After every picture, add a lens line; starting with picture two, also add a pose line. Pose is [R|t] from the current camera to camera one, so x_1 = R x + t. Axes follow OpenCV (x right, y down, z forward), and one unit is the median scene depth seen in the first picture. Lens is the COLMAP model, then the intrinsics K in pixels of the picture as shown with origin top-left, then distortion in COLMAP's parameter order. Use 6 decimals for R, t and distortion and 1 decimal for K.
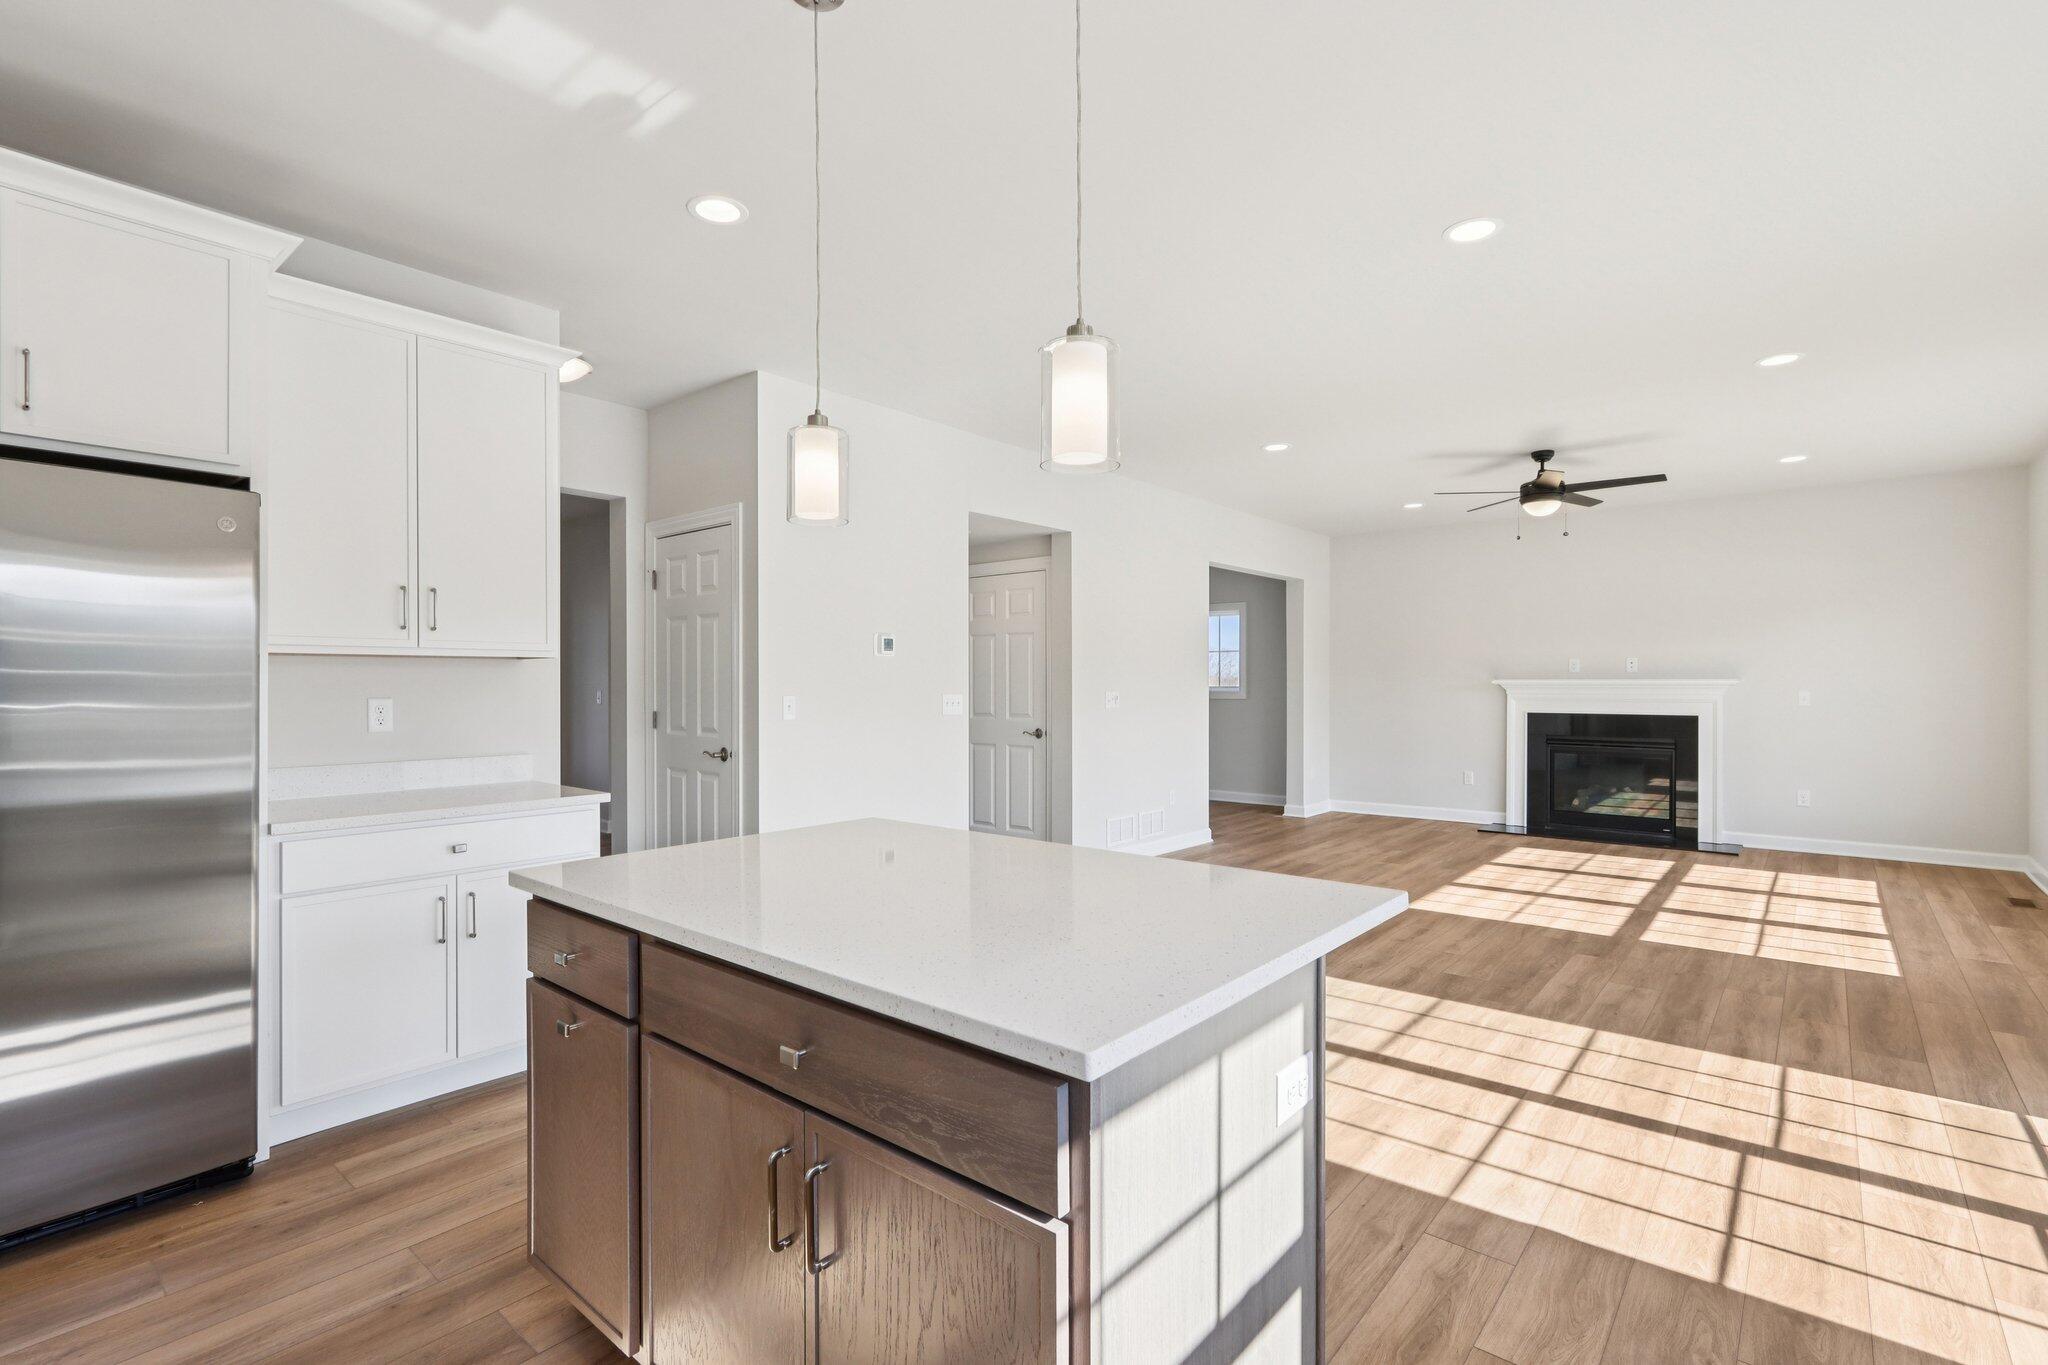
lens RADIAL K [[955.3, 0, 1001.0], [0, 955.3, 690.0], [0, 0, 1]] dist [-0.011471, 0.006366]
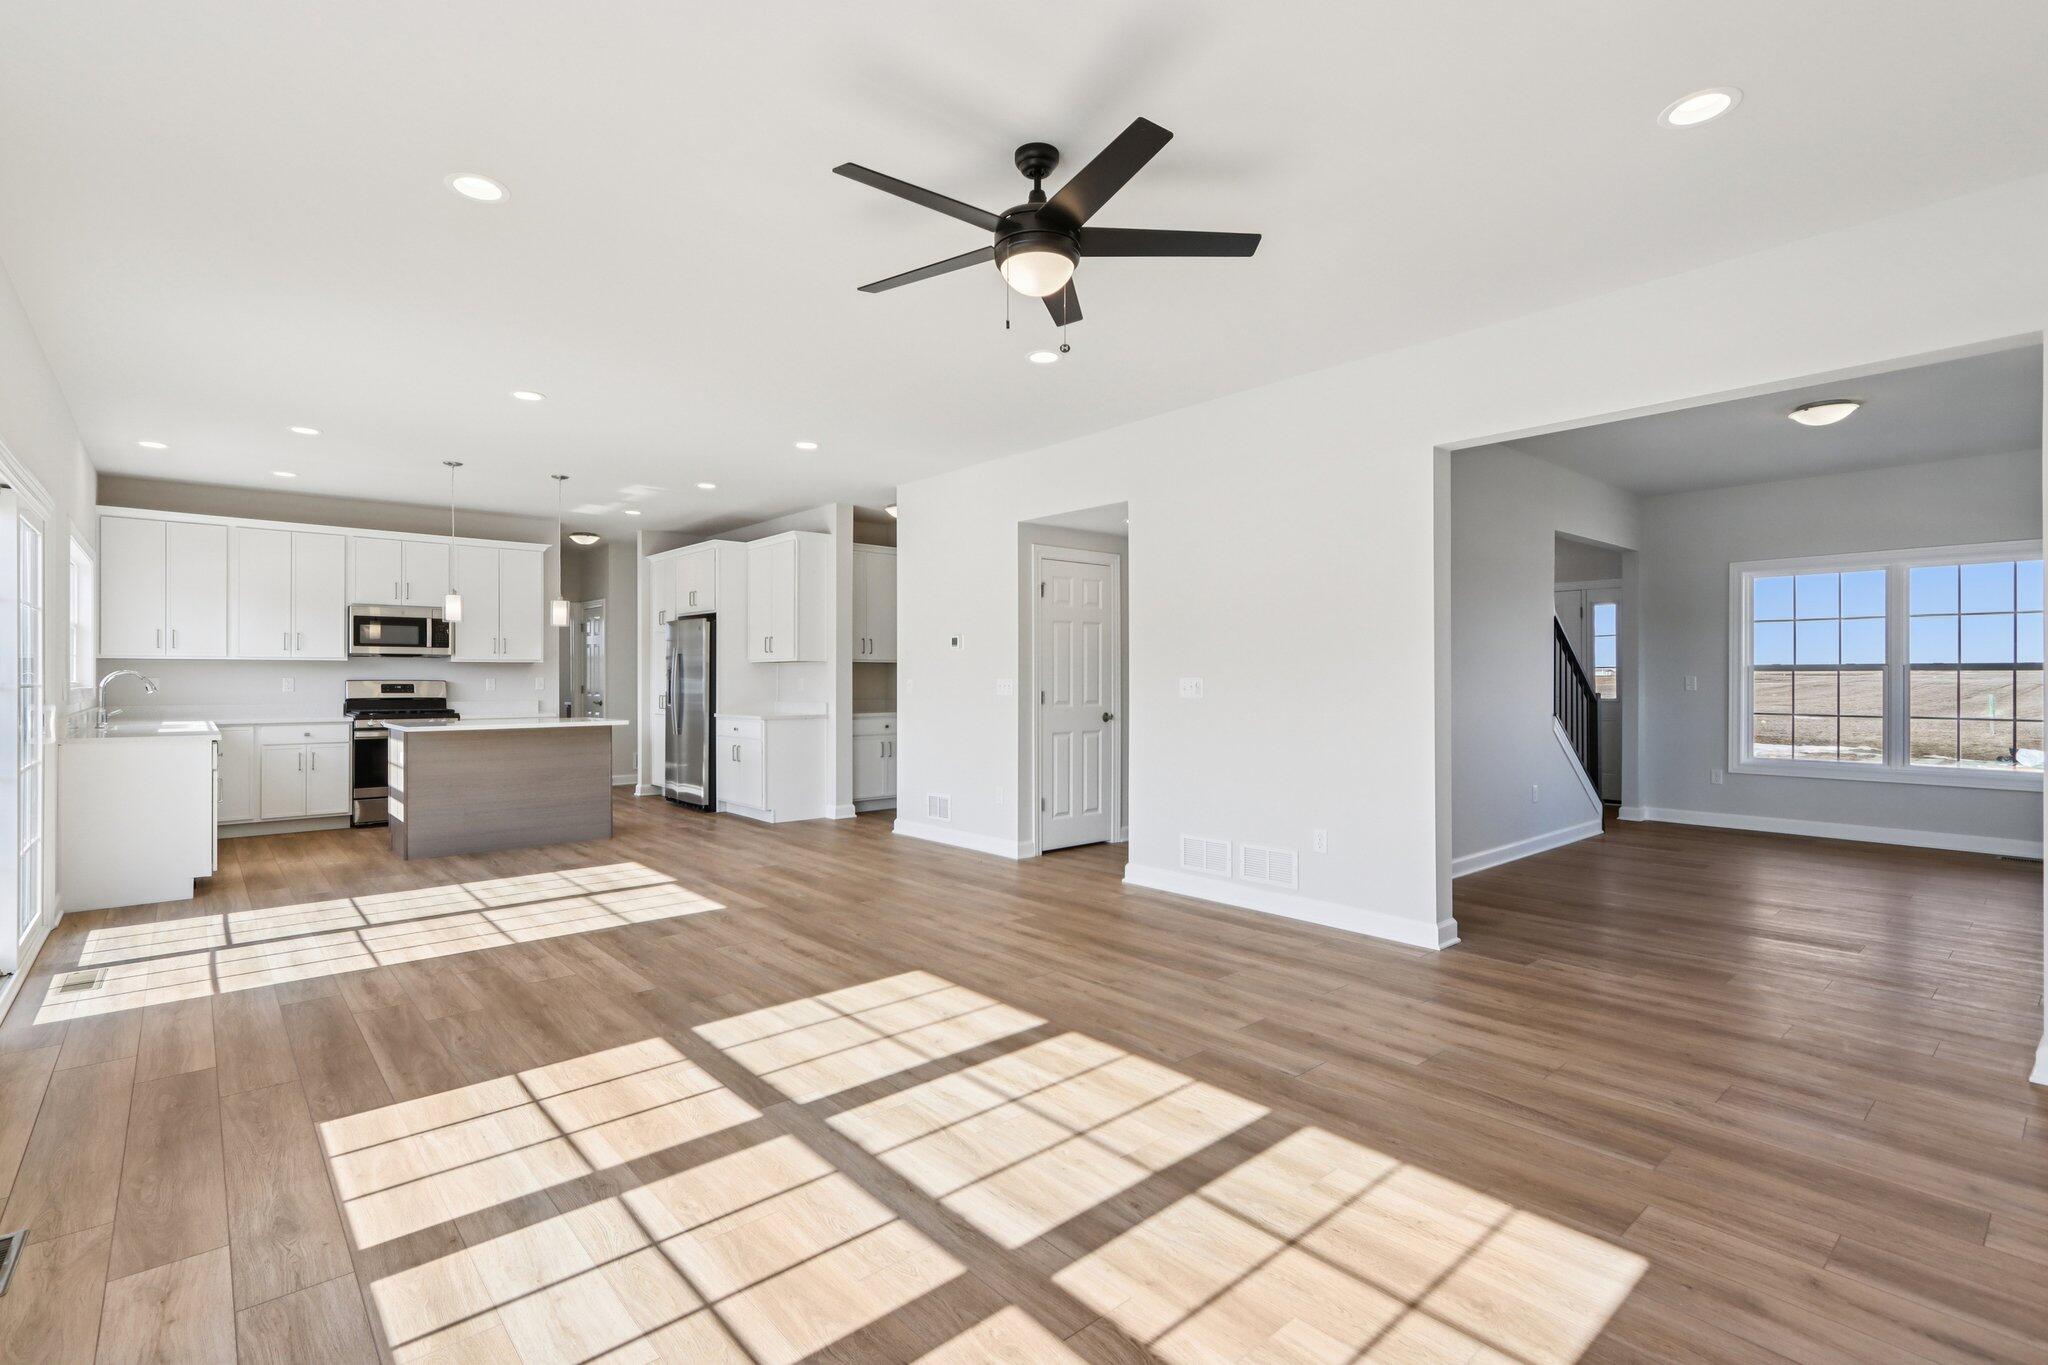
lens RADIAL K [[955.3, 0, 1001.0], [0, 955.3, 690.0], [0, 0, 1]] dist [-0.011471, 0.006366]
pose [[-0.147340, 0.014347, -0.988982, 0.997158], [-0.007196, 0.999853, 0.015576, -0.000094], [0.989060, 0.009411, -0.147215, 1.022470]]
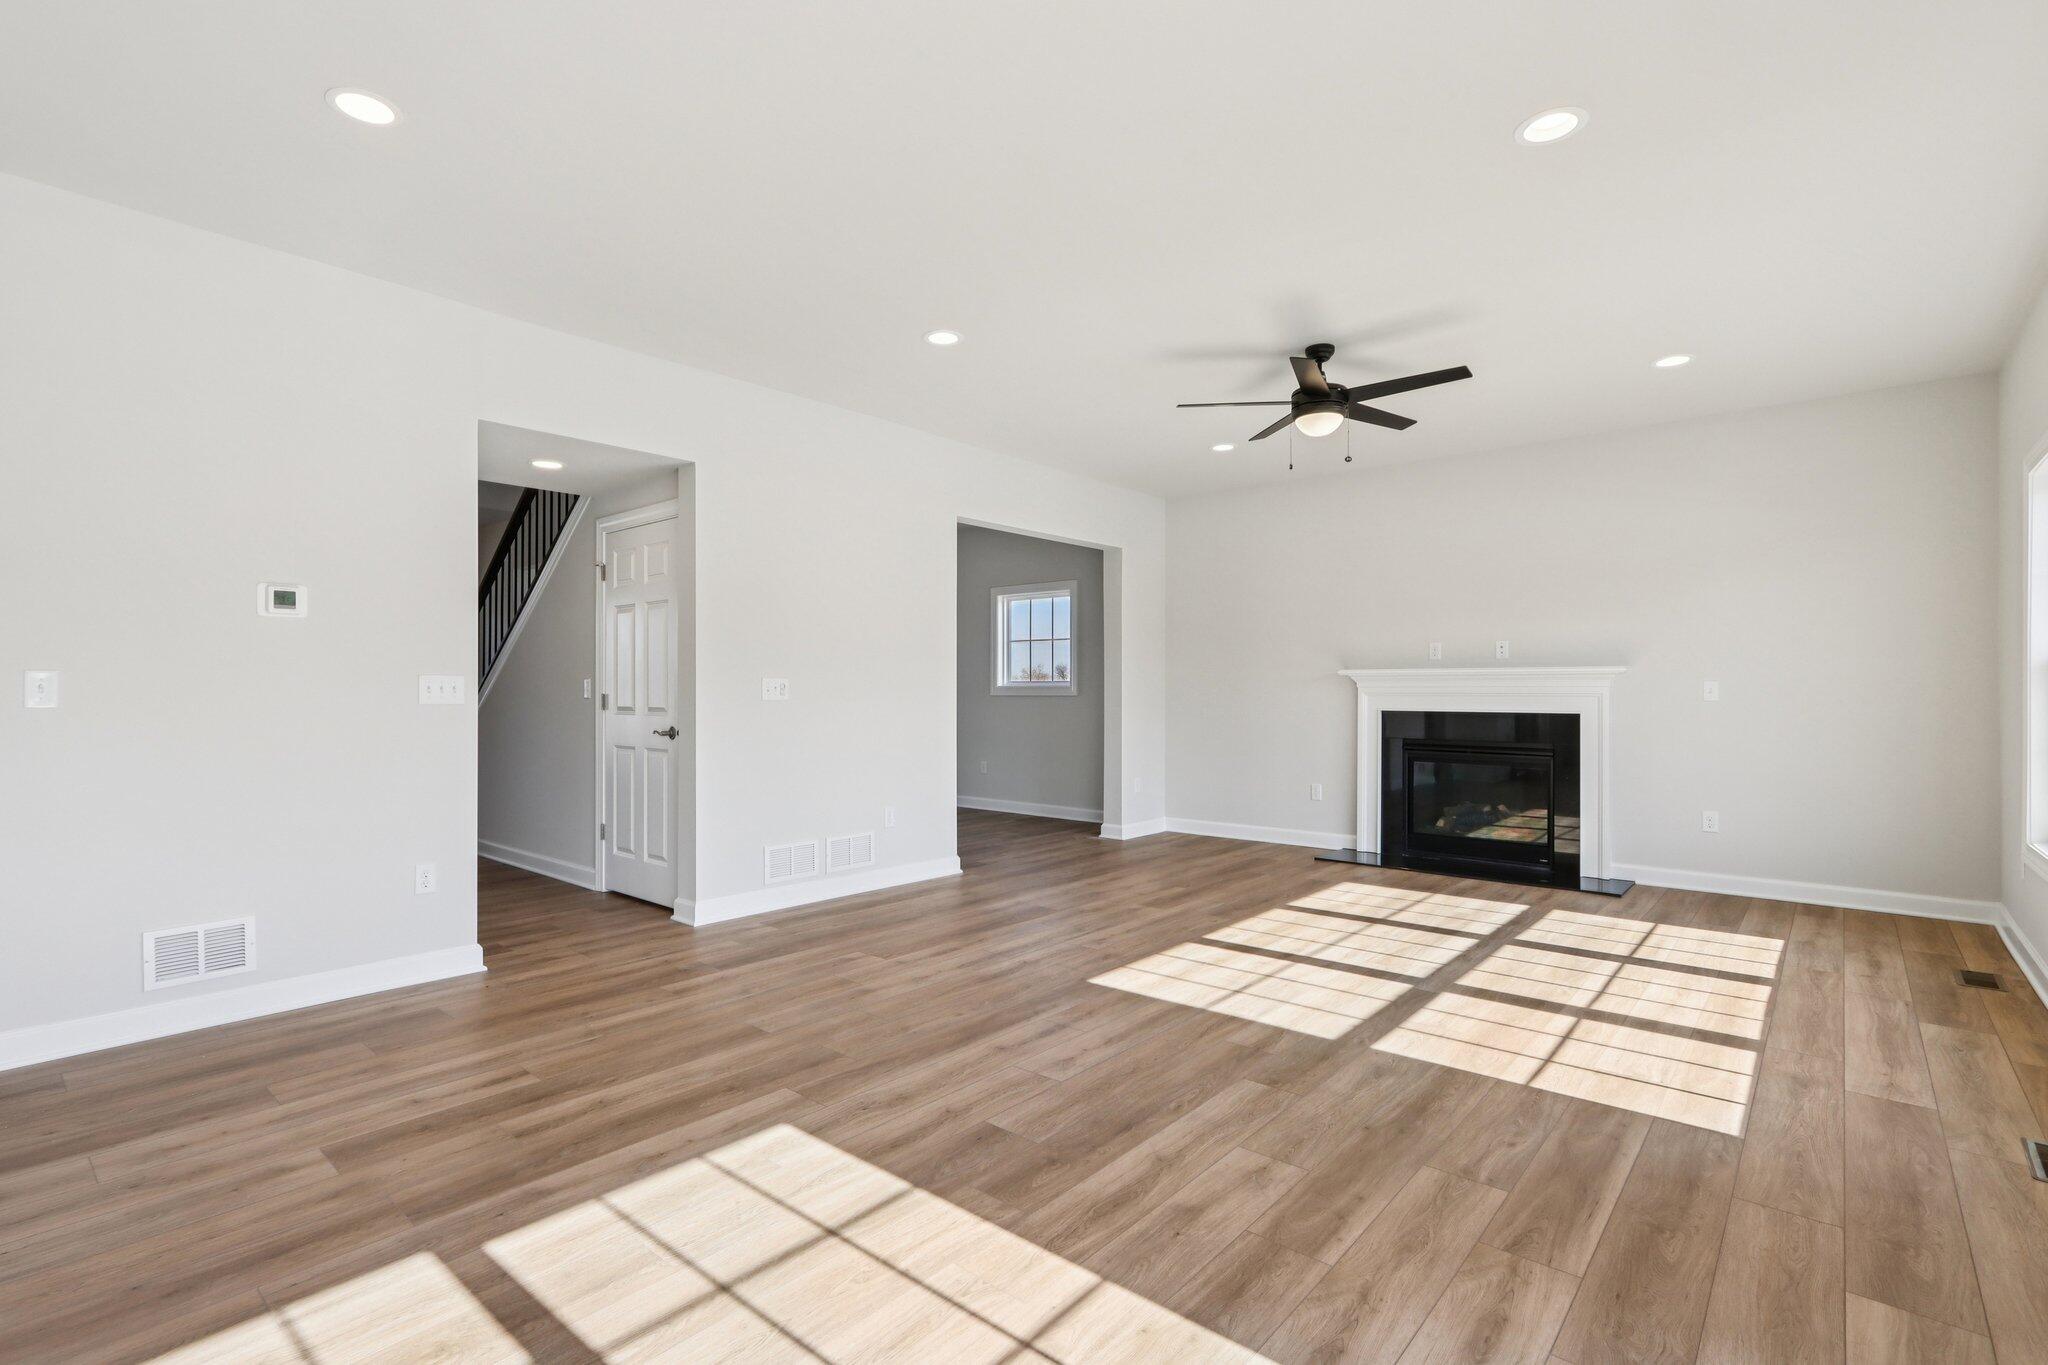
lens RADIAL K [[955.3, 0, 1001.0], [0, 955.3, 690.0], [0, 0, 1]] dist [-0.011471, 0.006366]
pose [[0.999934, 0.002579, -0.011216, 0.324060], [-0.002646, 0.999979, -0.005931, 0.016263], [0.011200, 0.005960, 0.999920, 0.262008]]
